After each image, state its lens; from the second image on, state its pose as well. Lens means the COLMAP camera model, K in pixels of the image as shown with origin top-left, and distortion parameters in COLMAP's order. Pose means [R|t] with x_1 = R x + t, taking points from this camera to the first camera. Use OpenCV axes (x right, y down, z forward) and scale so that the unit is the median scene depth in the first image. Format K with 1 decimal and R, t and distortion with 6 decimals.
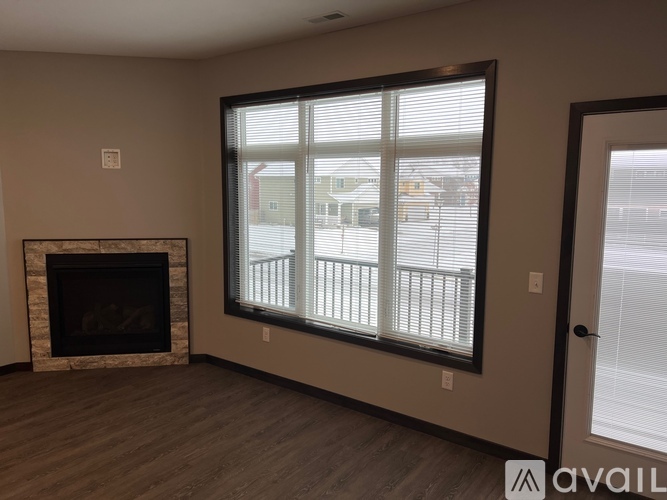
lens RADIAL K [[511.8, 0, 333.5], [0, 511.8, 247.0], [0, 0, 1]] dist [0.089914, 0.001092]
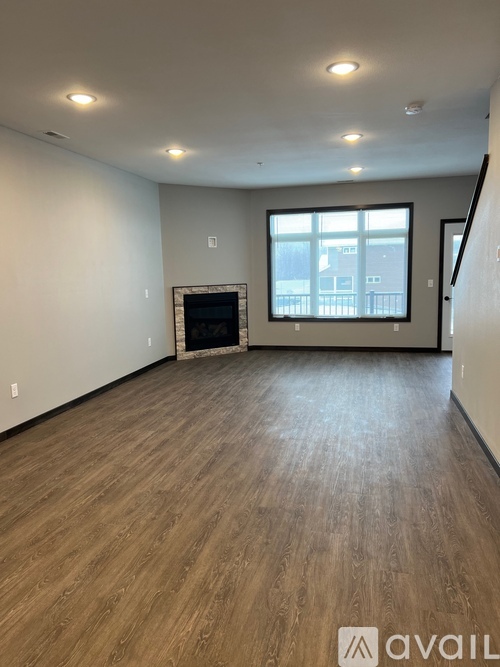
lens RADIAL K [[511.8, 0, 249.5], [0, 511.8, 335.4], [0, 0, 1]] dist [0.089914, 0.001092]
pose [[0.905201, -0.085357, 0.416323, -1.091131], [0.082412, 0.996283, 0.025078, 0.128814], [-0.416916, 0.011610, 0.908871, -0.726356]]
